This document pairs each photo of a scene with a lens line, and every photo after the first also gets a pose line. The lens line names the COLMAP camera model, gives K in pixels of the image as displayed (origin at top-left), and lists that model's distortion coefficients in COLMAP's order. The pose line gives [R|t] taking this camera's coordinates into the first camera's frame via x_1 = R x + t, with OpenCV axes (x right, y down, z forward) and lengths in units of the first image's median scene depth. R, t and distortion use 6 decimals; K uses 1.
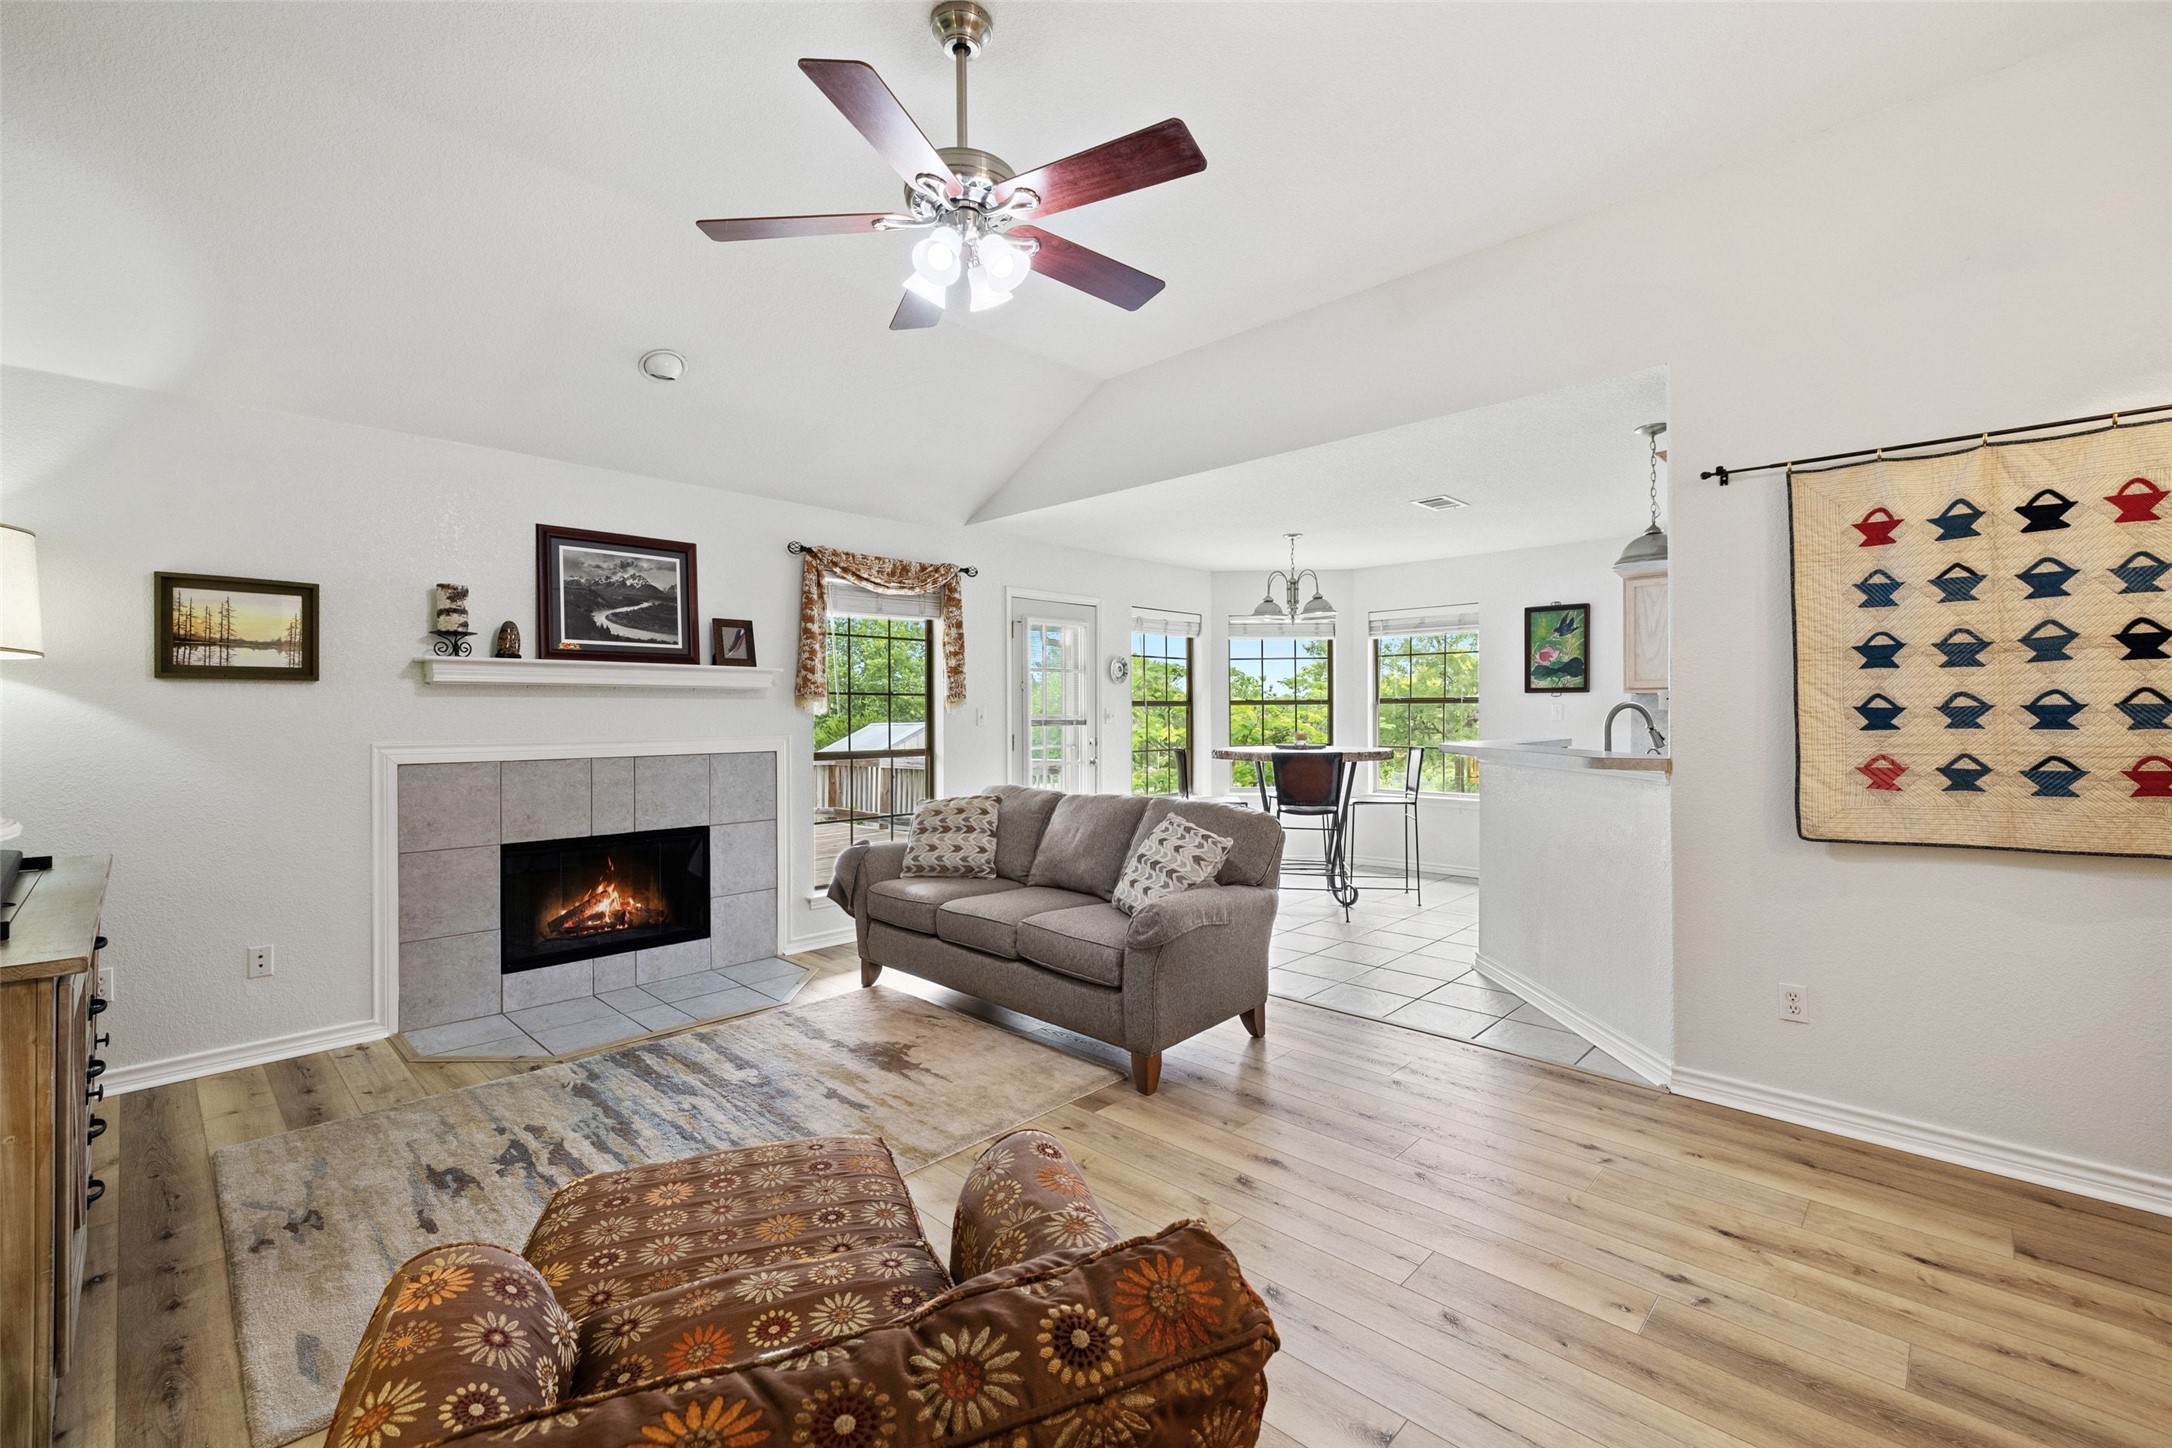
lens RADIAL K [[917.8, 0, 1066.0], [0, 917.8, 713.1], [0, 0, 1]] dist [-0.000136, 0.000908]
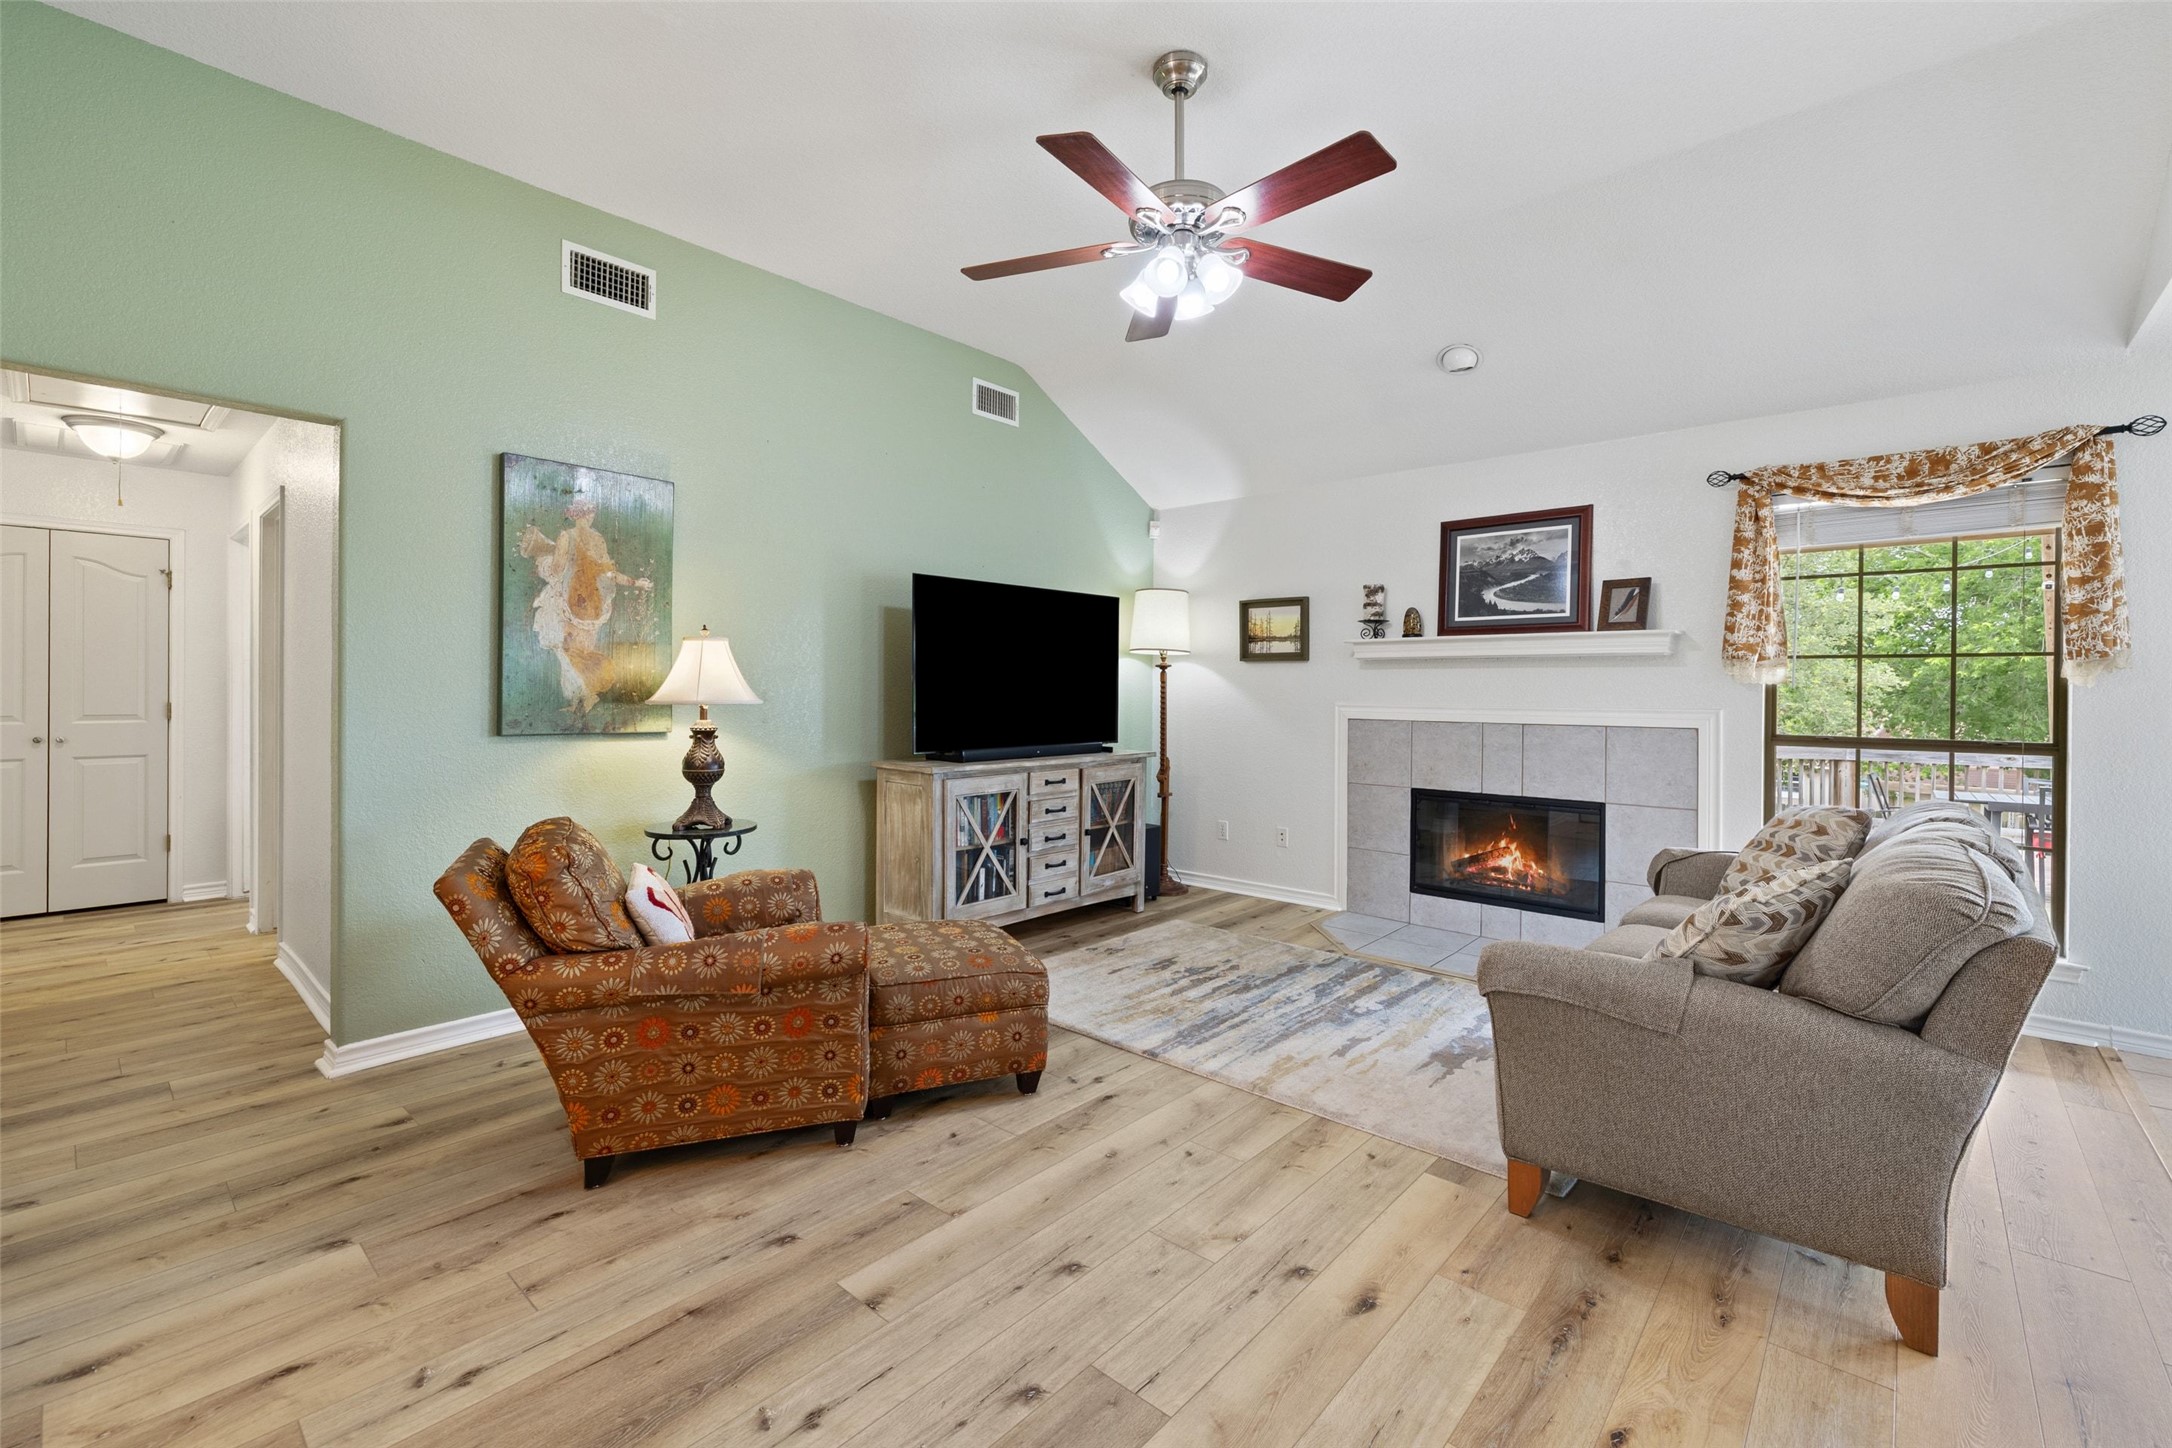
lens RADIAL K [[917.8, 0, 1070.3], [0, 917.8, 692.7], [0, 0, 1]] dist [-0.000136, 0.000908]
pose [[0.042871, 0.007443, -0.999053, 0.592382], [-0.008145, 0.999942, 0.007100, 0.009380], [0.999047, 0.007833, 0.042929, 0.474654]]
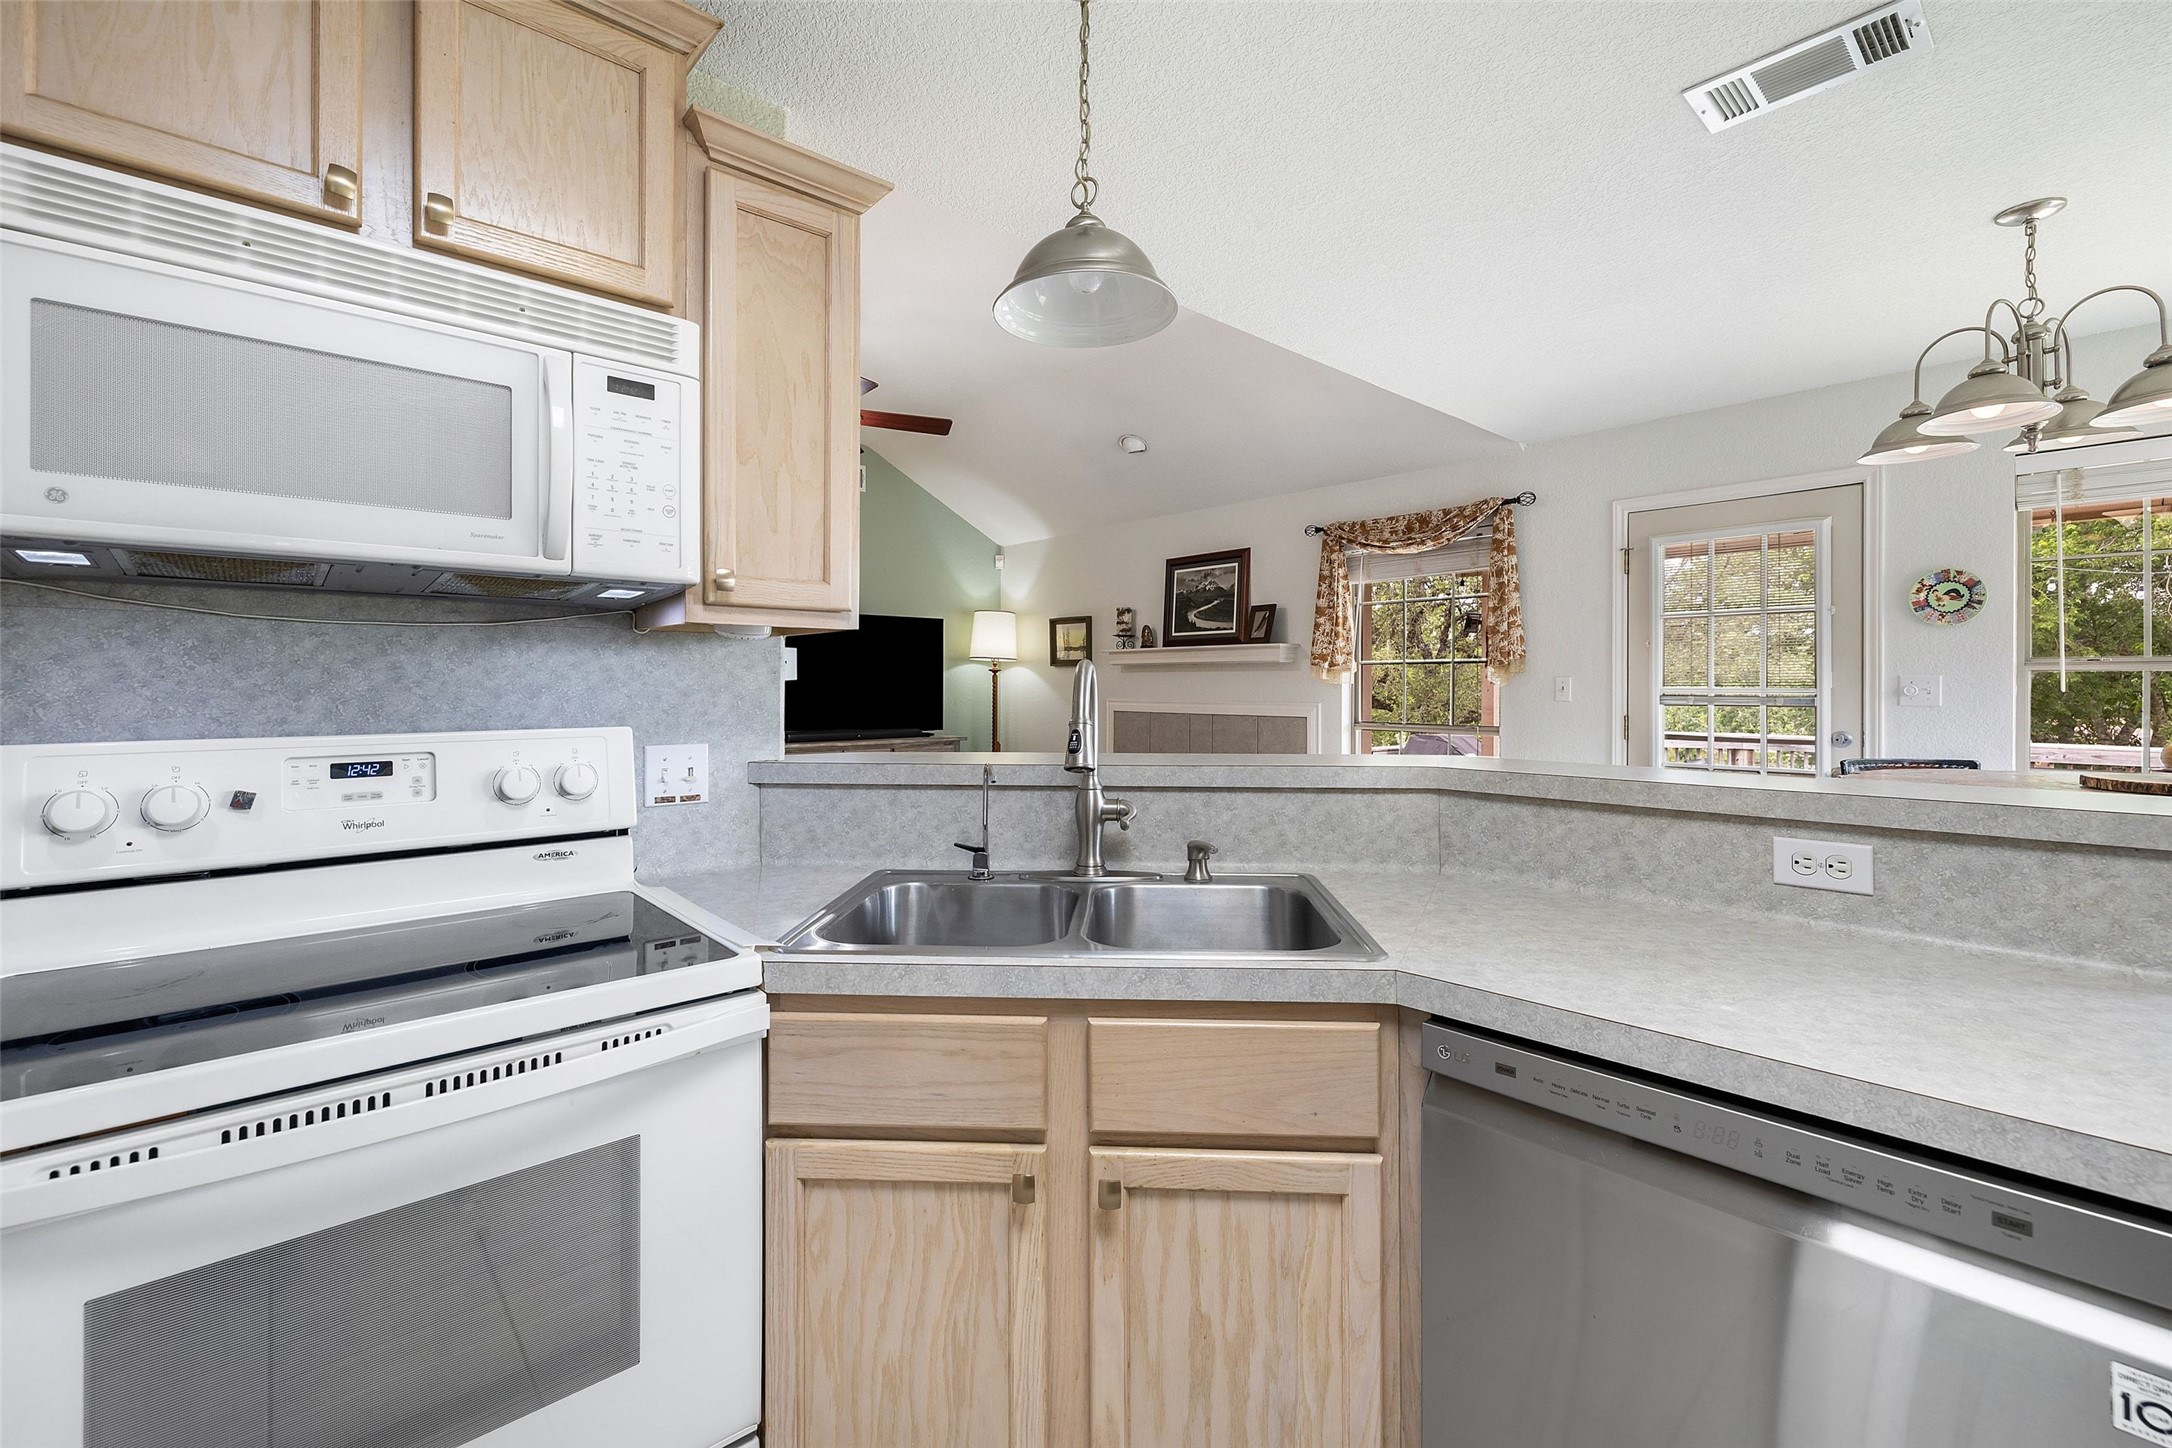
lens RADIAL K [[917.8, 0, 1065.6], [0, 917.8, 686.9], [0, 0, 1]] dist [-0.000136, 0.000908]
pose [[-0.076711, 0.007049, -0.997028, 0.977937], [-0.000826, 0.999974, 0.007133, -0.003368], [0.997053, 0.001371, -0.076703, 0.955289]]
